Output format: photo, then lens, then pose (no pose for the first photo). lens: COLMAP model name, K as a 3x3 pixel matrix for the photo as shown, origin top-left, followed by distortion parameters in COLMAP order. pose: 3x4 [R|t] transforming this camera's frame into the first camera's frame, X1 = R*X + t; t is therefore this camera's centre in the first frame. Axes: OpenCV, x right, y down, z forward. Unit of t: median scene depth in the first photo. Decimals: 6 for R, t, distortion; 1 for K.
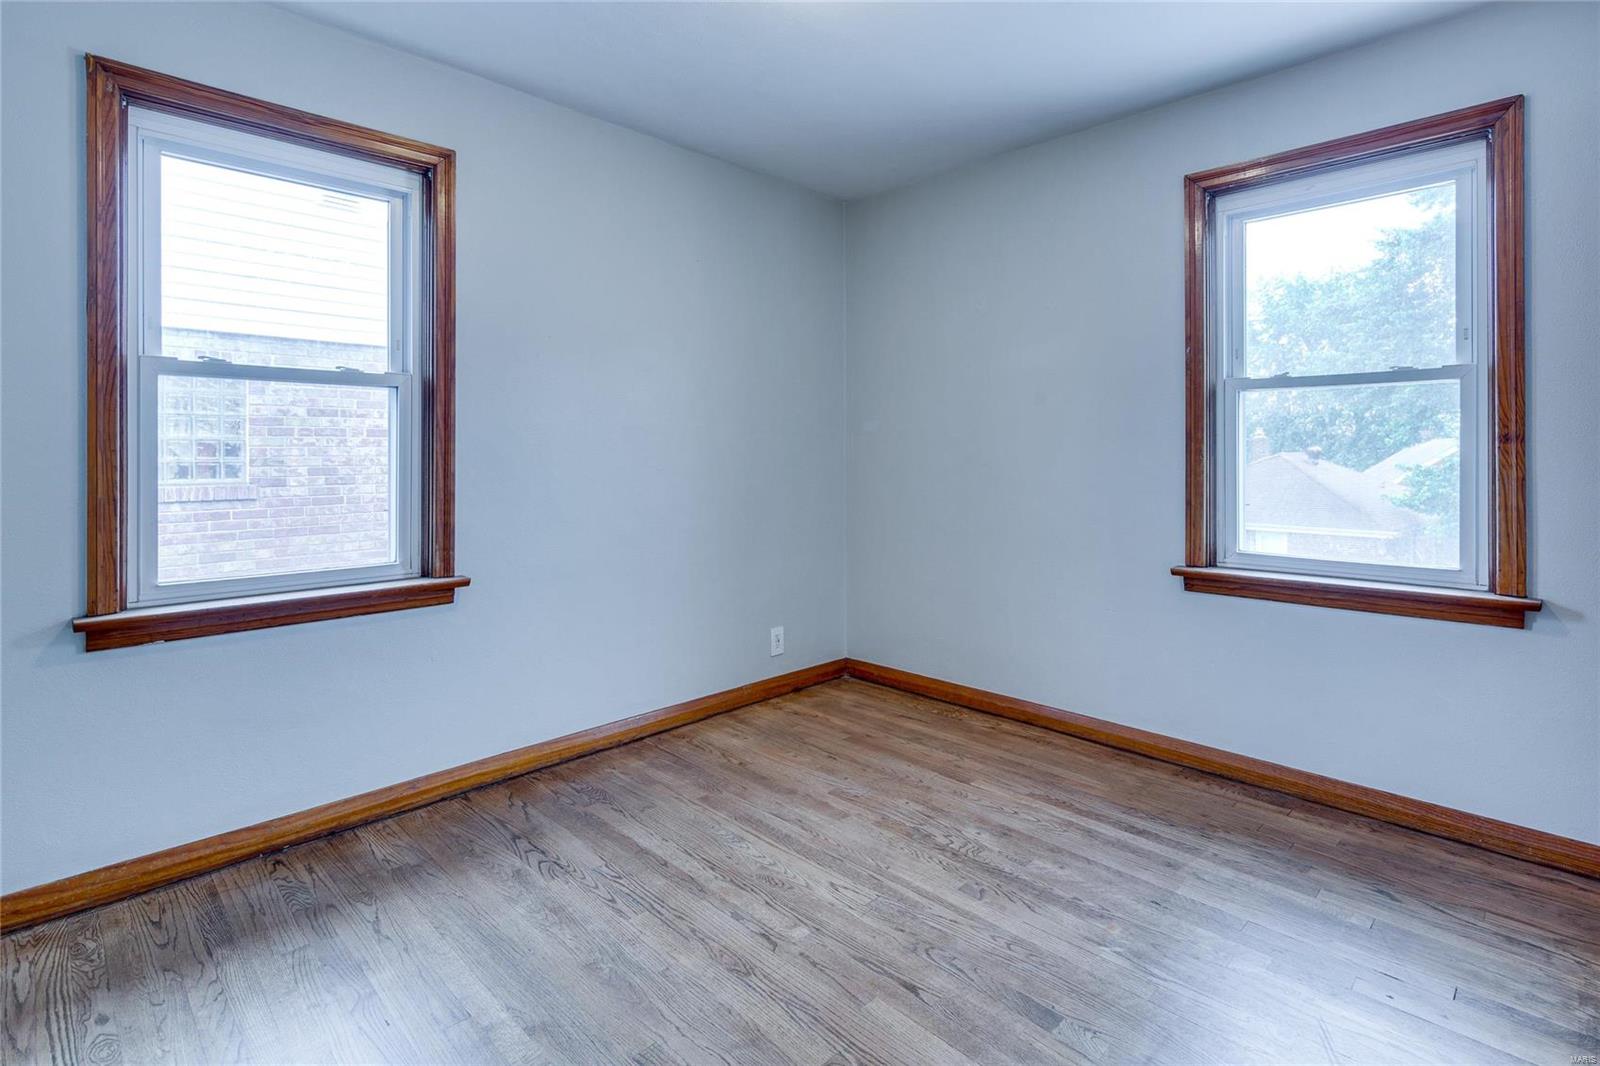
lens RADIAL K [[813.7, 0, 796.9], [0, 813.7, 457.6], [0, 0, 1]] dist [0.000991, -0.000009]
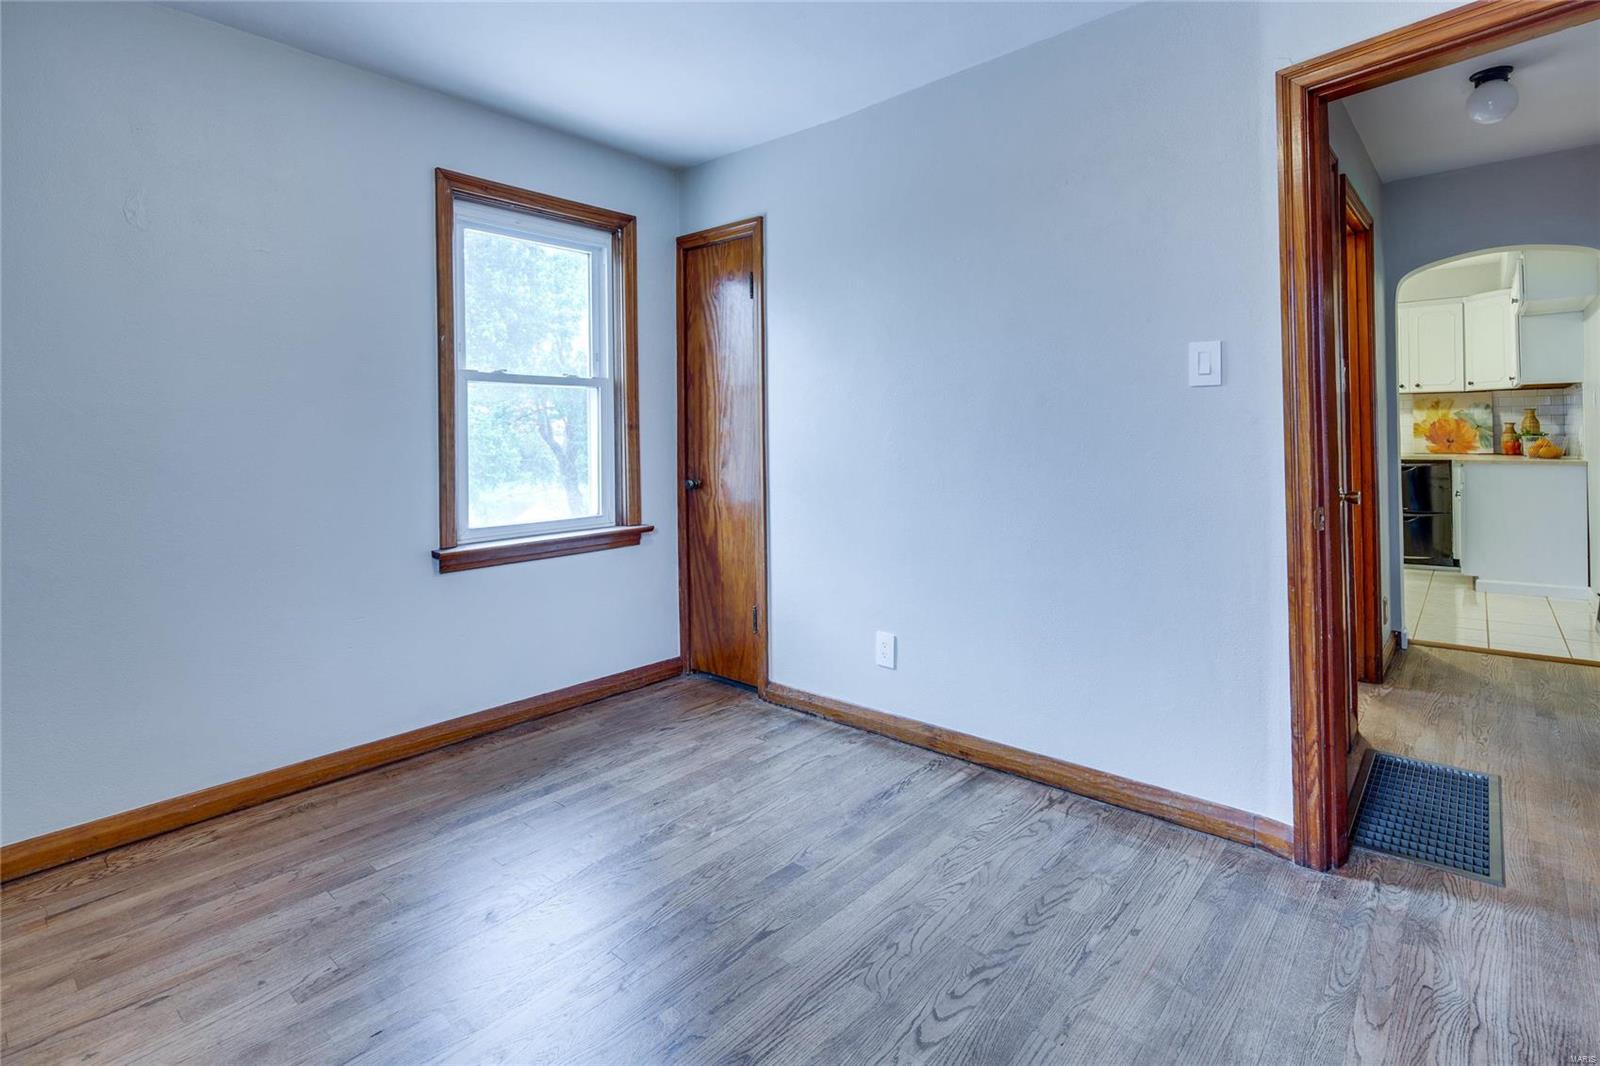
lens RADIAL K [[807.6, 0, 802.1], [0, 807.6, 433.9], [0, 0, 1]] dist [-0.001381, -0.000503]
pose [[-0.114299, 0.002435, 0.993443, -0.701131], [0.019141, 0.999817, -0.000249, -0.003112], [-0.993262, 0.018987, -0.114325, 0.807654]]
